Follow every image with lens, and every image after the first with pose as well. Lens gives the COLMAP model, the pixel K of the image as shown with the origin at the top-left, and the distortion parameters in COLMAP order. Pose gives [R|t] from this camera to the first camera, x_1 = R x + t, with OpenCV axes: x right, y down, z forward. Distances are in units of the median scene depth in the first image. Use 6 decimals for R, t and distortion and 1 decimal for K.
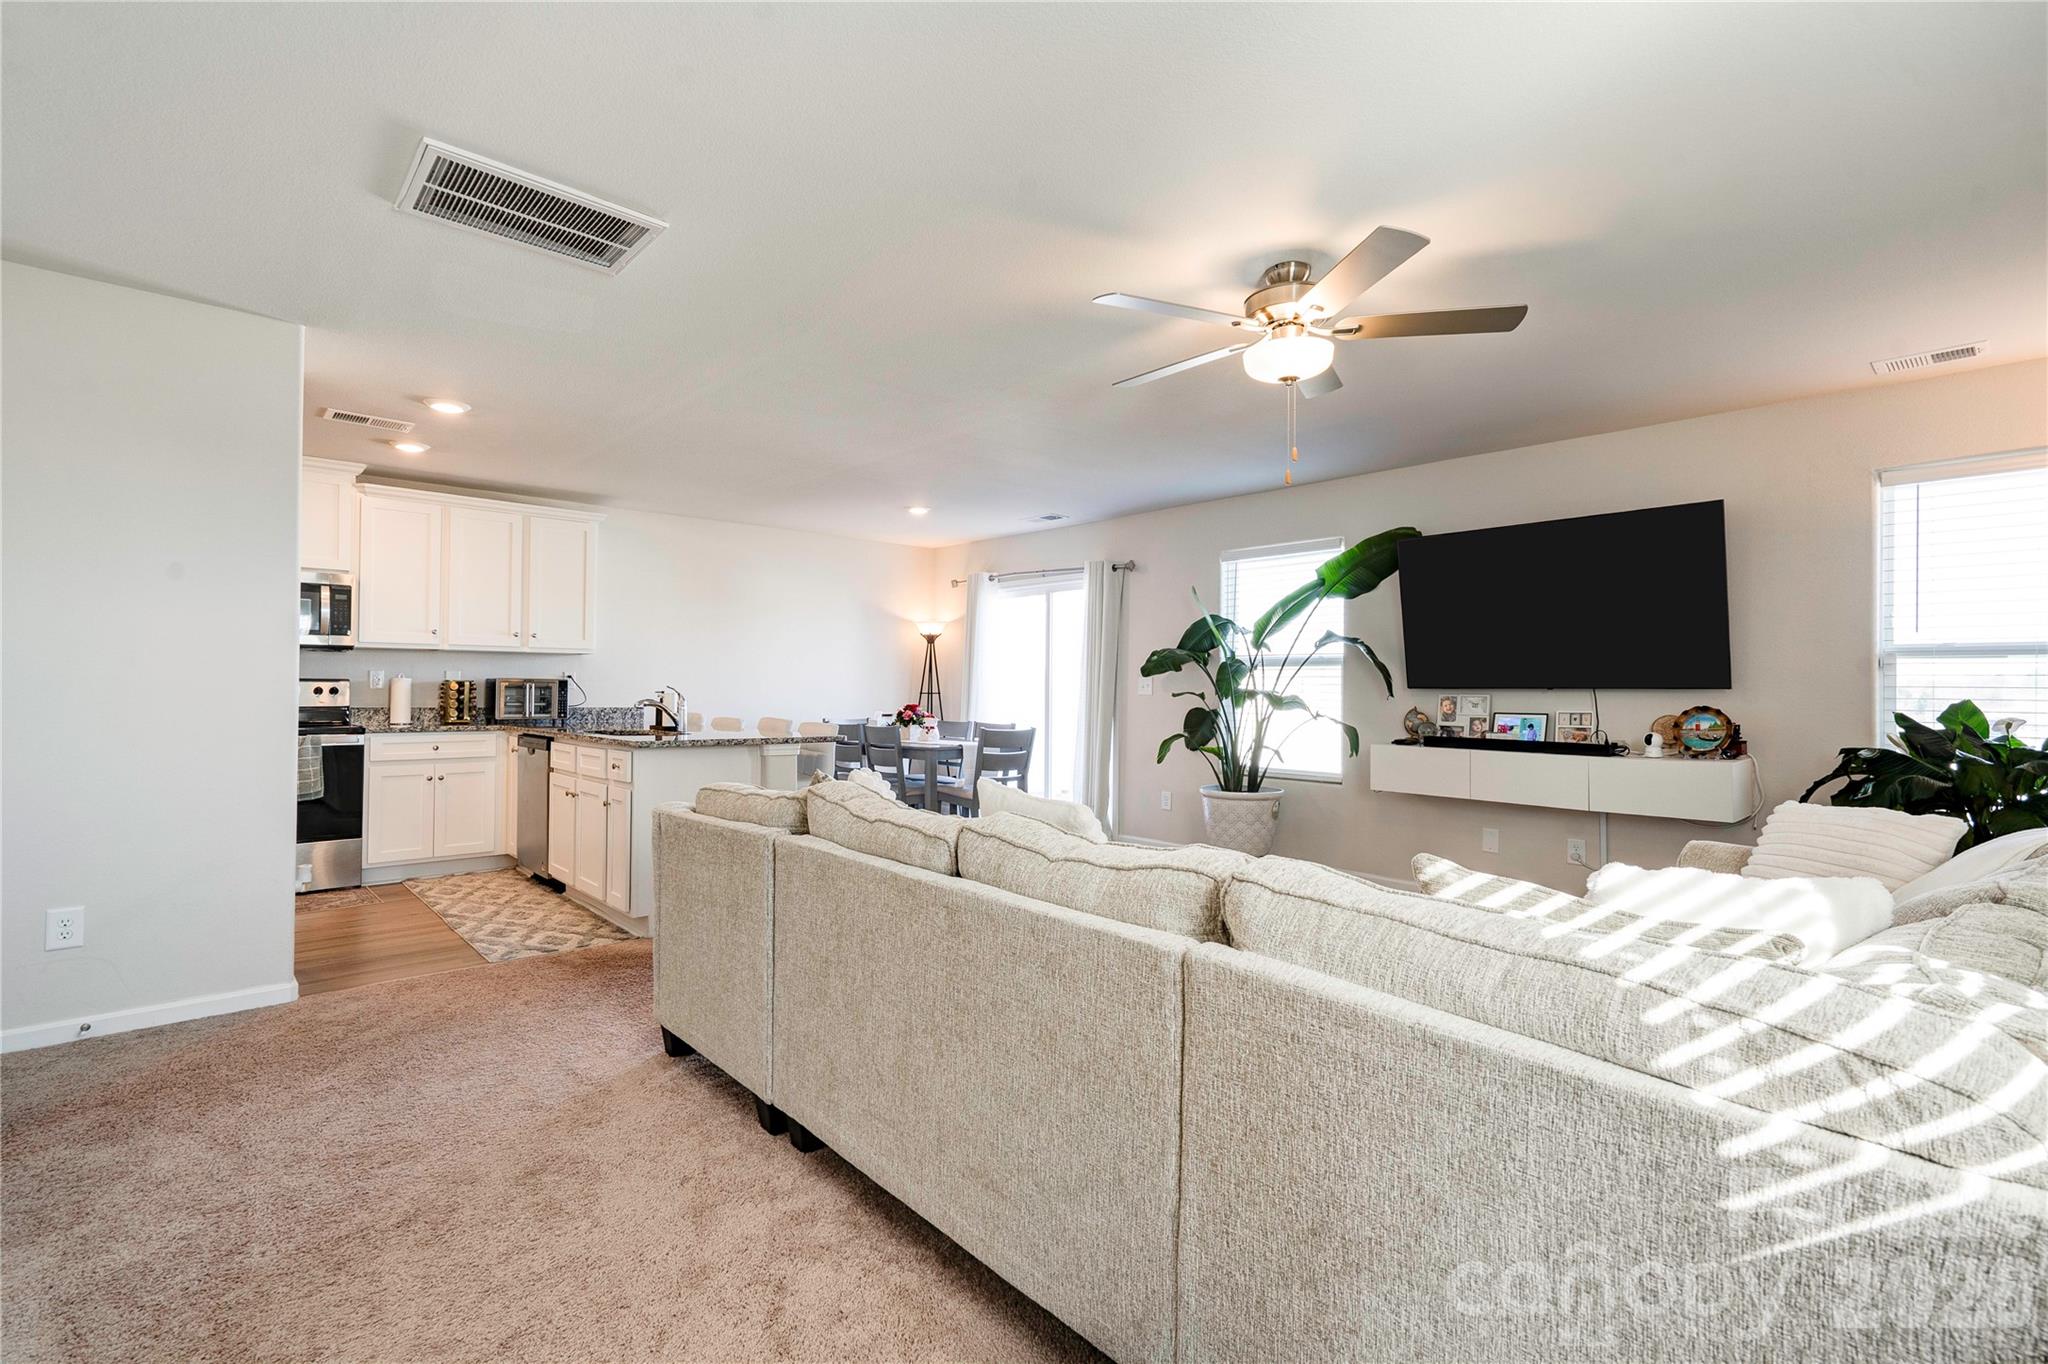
lens RADIAL K [[947.0, 0, 1019.4], [0, 947.0, 671.4], [0, 0, 1]] dist [0.002607, 0.005264]
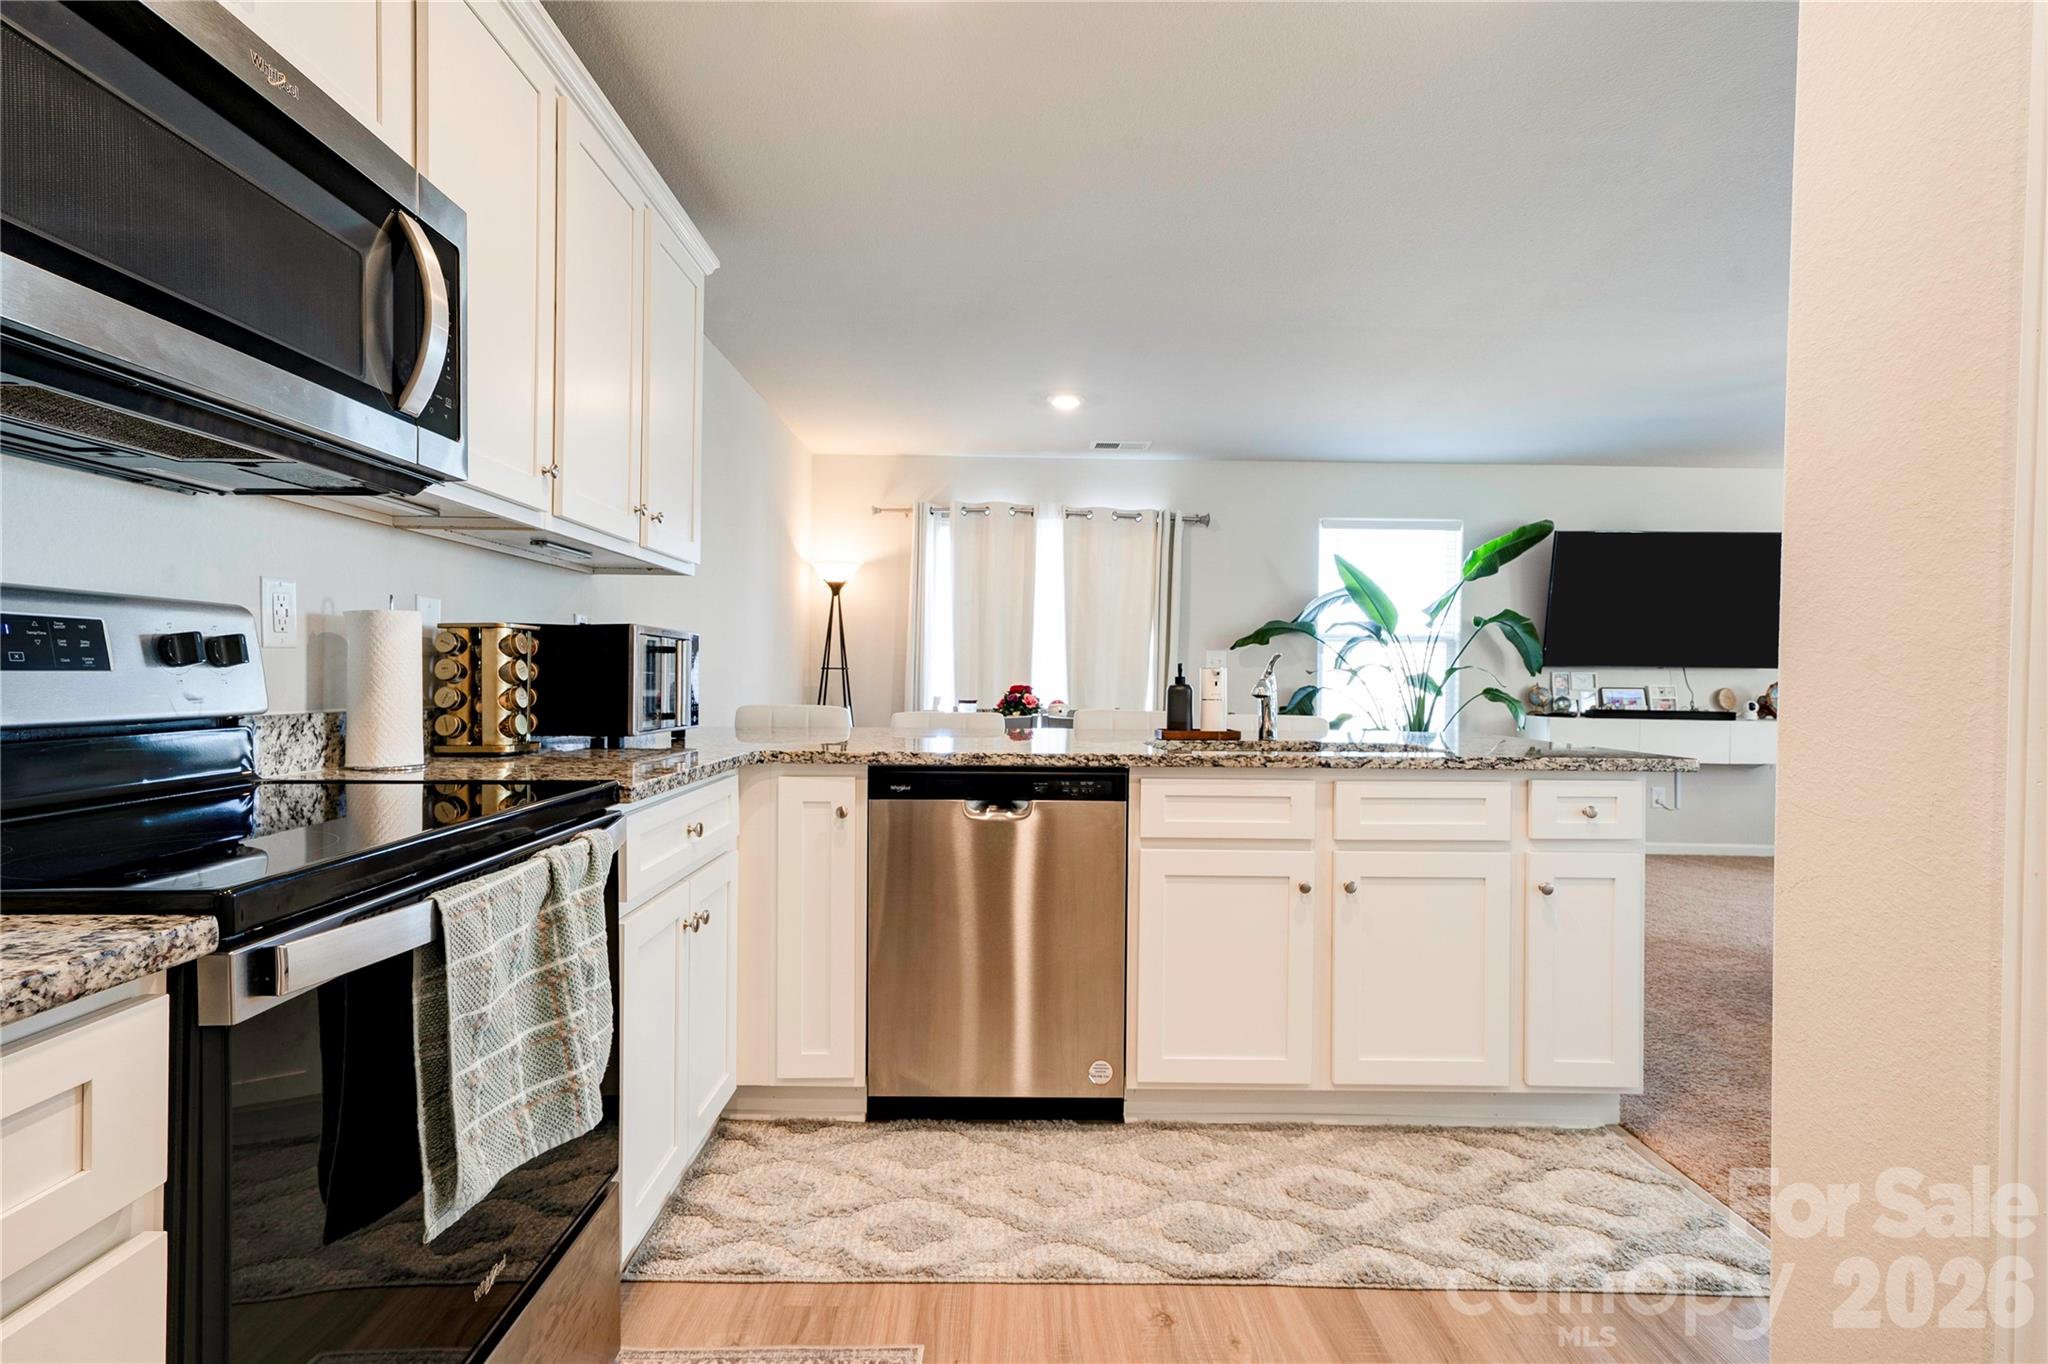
lens RADIAL K [[947.0, 0, 1014.1], [0, 947.0, 678.9], [0, 0, 1]] dist [0.002607, 0.005264]
pose [[0.666886, -0.004418, 0.745147, -0.757243], [-0.020694, 0.999487, 0.024447, 0.017241], [-0.744872, -0.031723, 0.666453, 0.671618]]
